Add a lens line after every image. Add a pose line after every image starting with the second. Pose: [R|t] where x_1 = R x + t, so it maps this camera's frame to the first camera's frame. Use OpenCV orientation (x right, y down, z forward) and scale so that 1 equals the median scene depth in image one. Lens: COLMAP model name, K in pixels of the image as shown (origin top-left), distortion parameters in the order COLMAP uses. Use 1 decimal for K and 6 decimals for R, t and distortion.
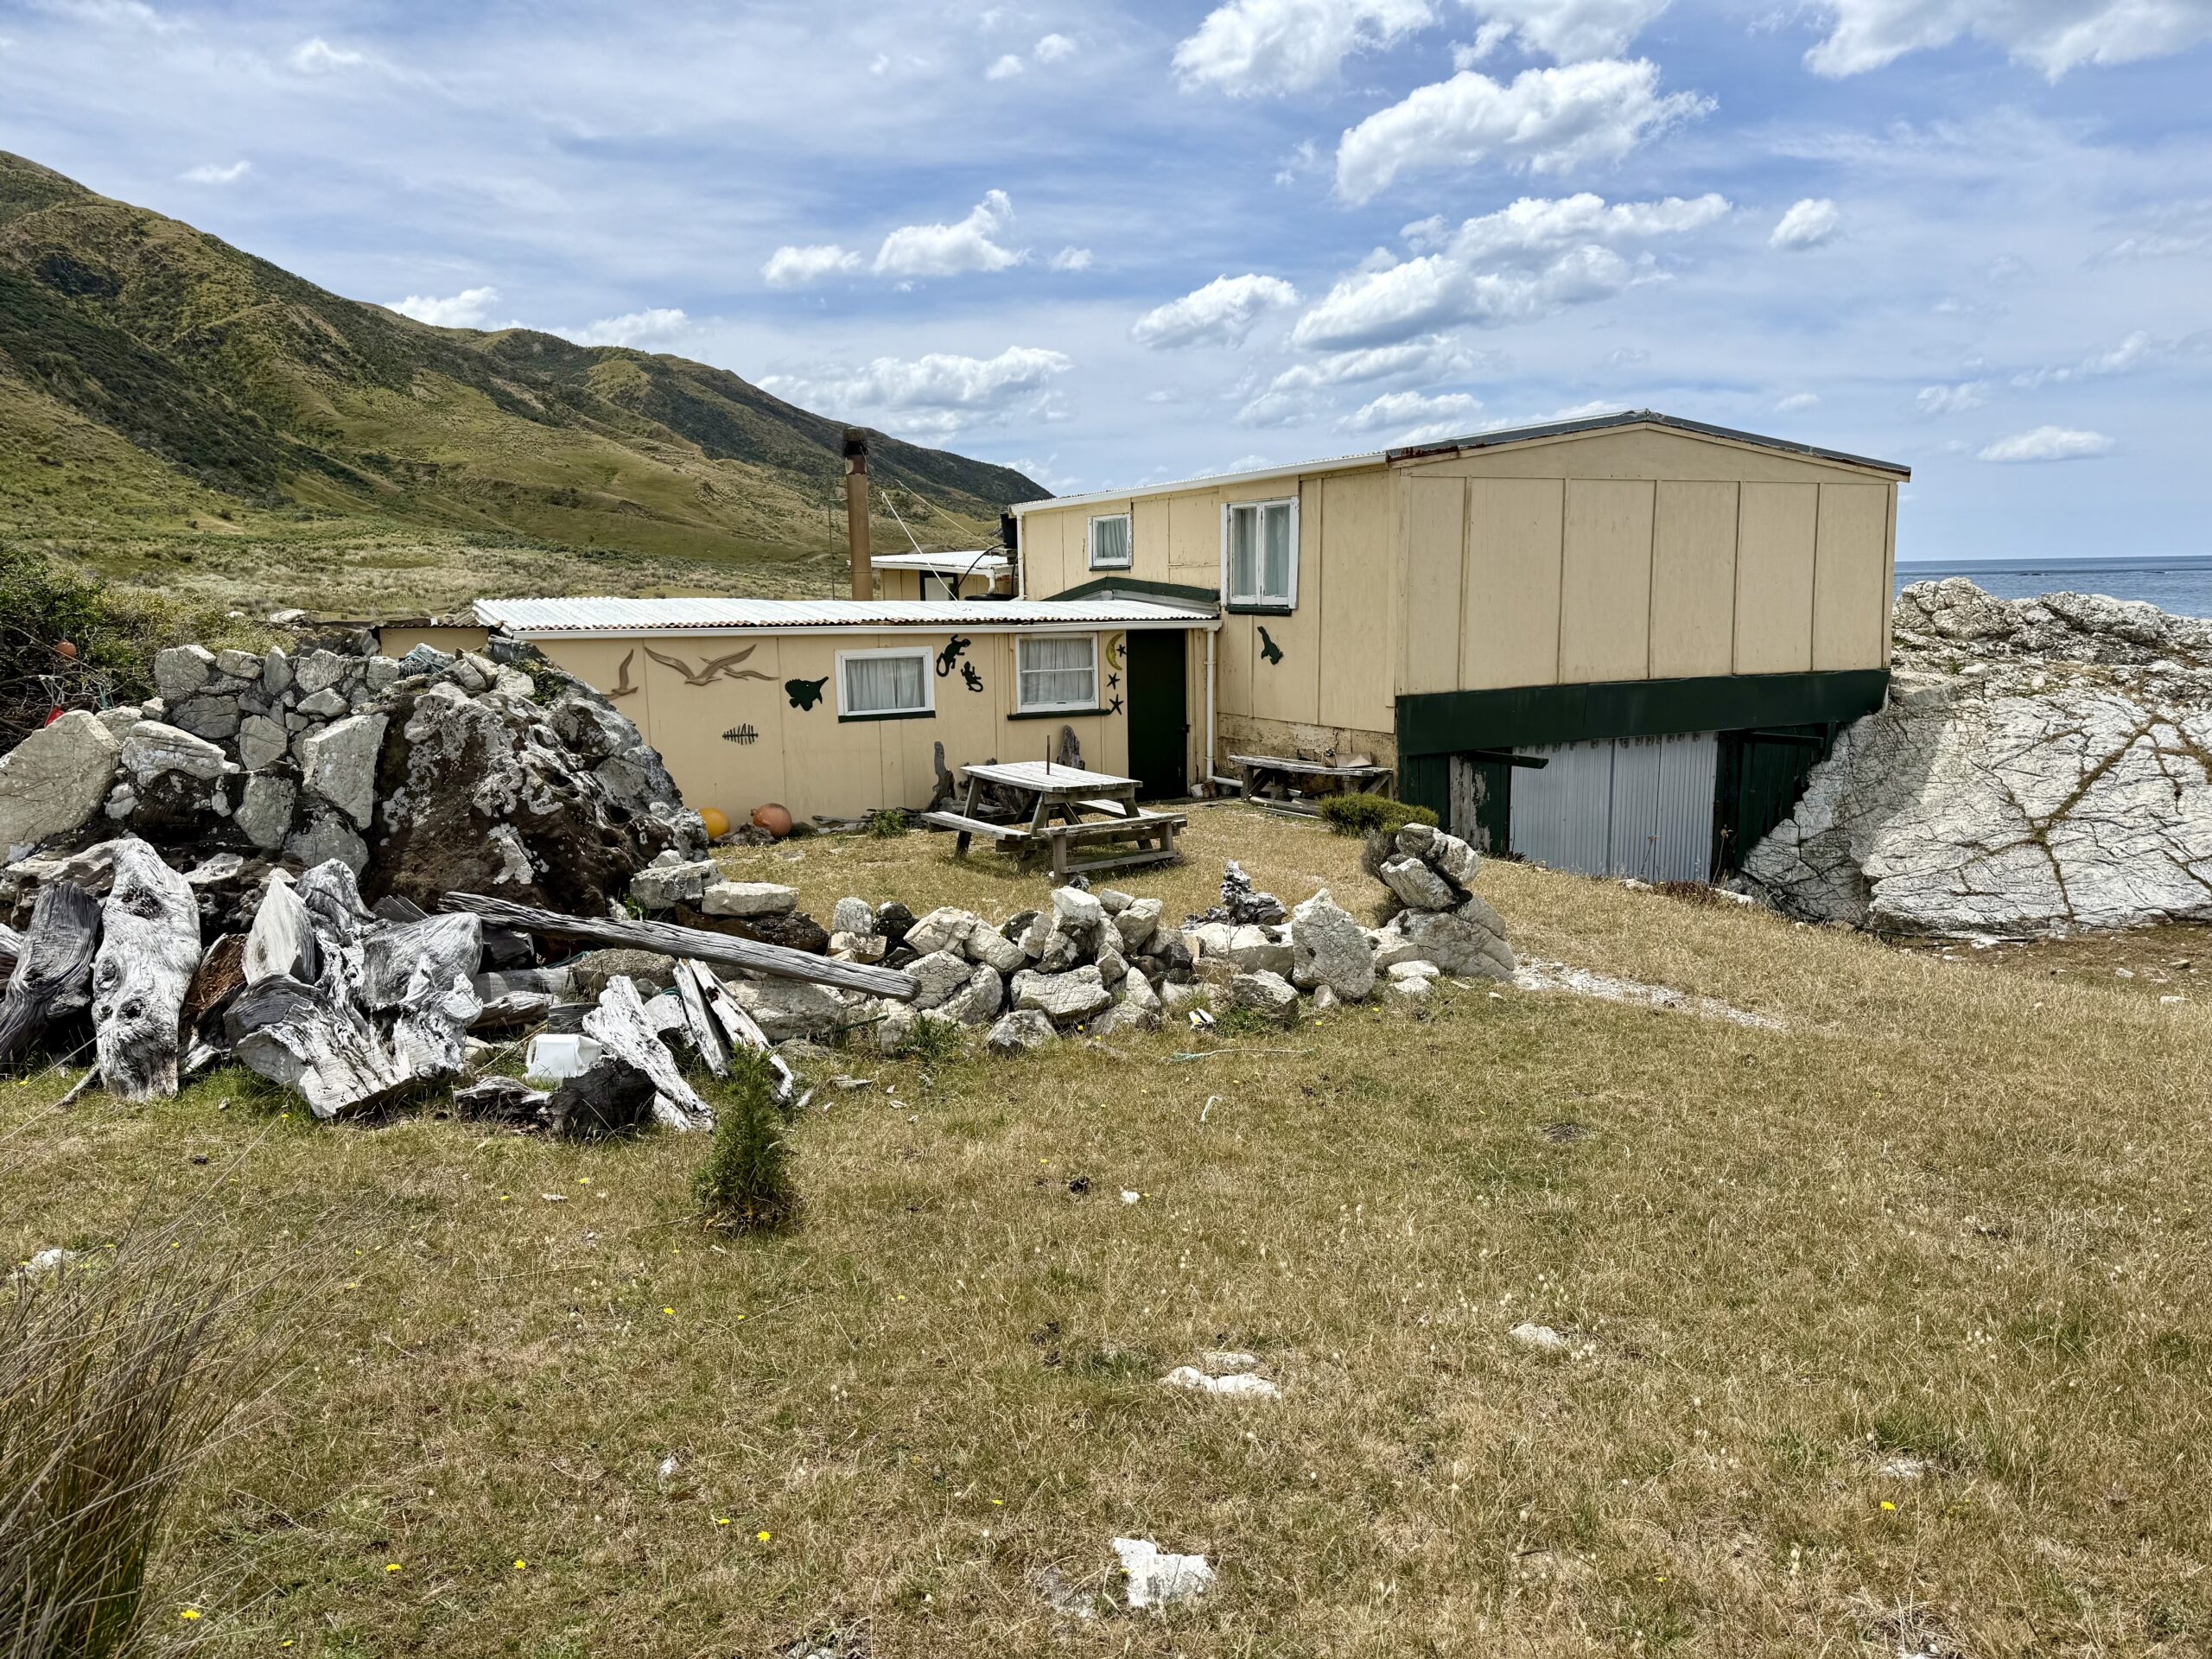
lens RADIAL K [[1534.0, 0, 1106.0], [0, 1534.0, 829.5], [0, 0, 1]] dist [0.111910, -0.146959]
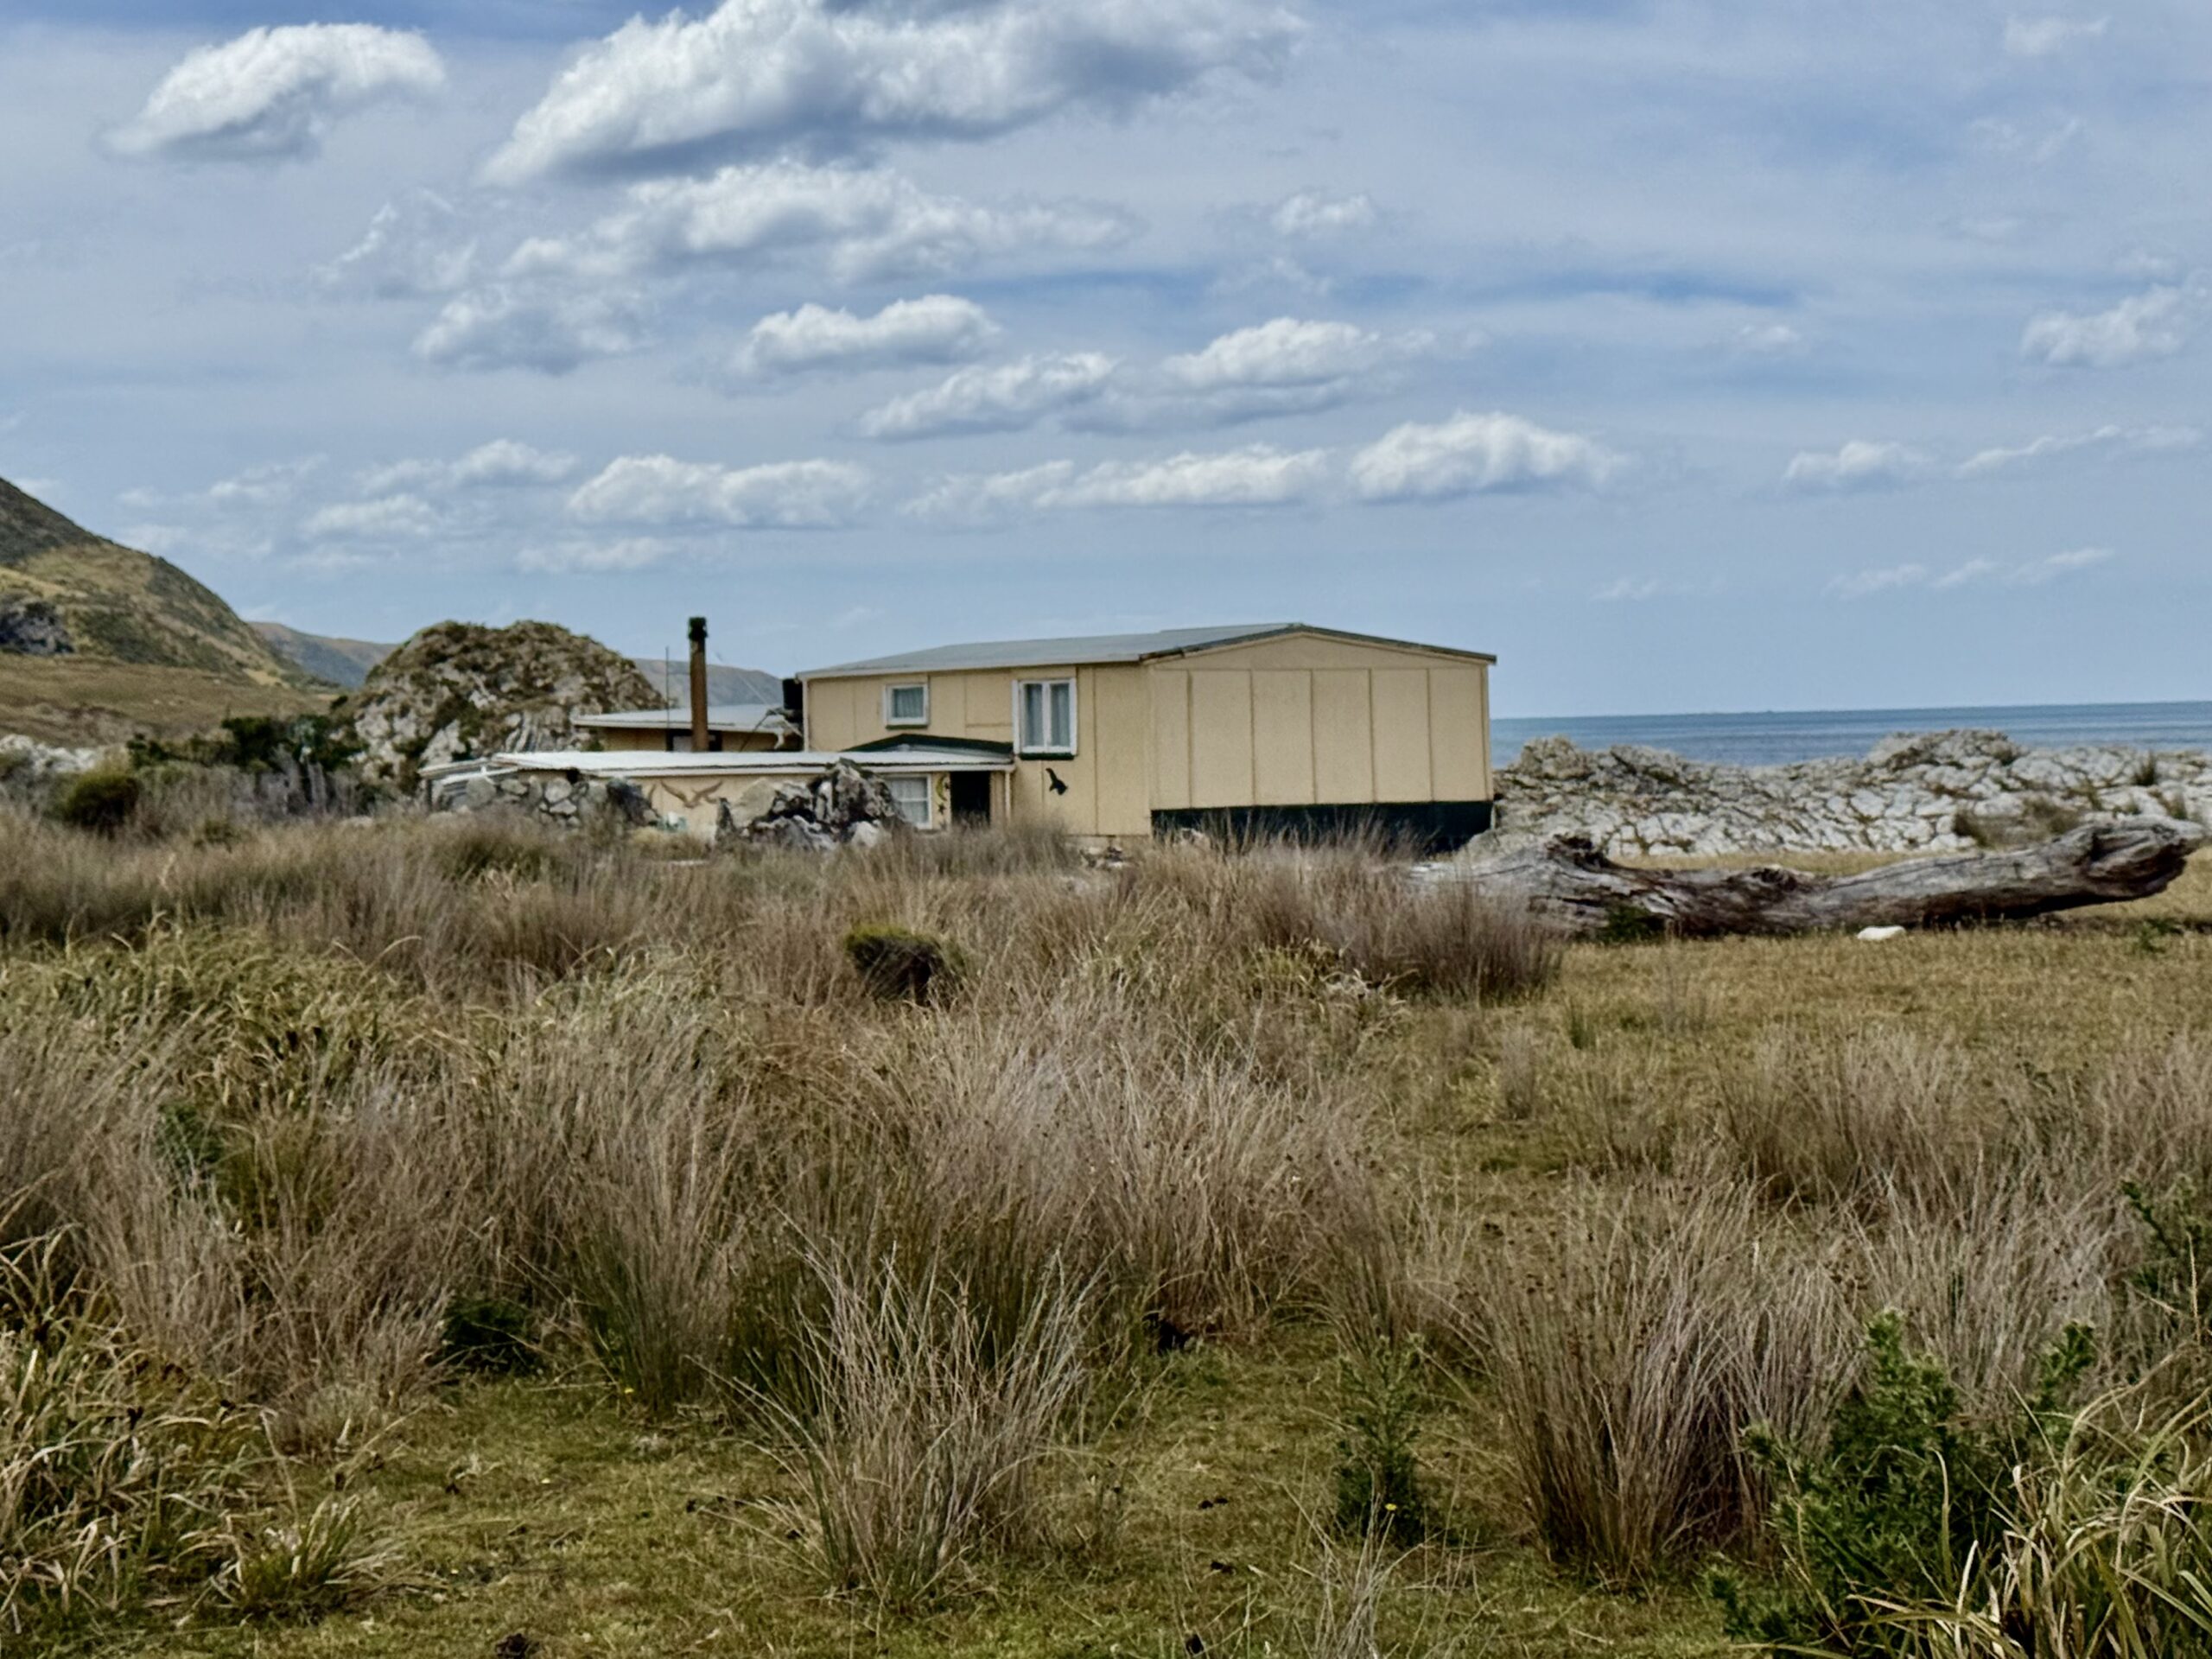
lens RADIAL K [[4069.7, 0, 1106.0], [0, 4069.7, 829.5], [0, 0, 1]] dist [-0.008603, -0.005390]
pose [[0.976595, -0.010442, 0.214832, -0.625289], [0.040377, 0.989964, -0.135430, 0.413166], [-0.211262, 0.140934, 0.967216, -2.498778]]
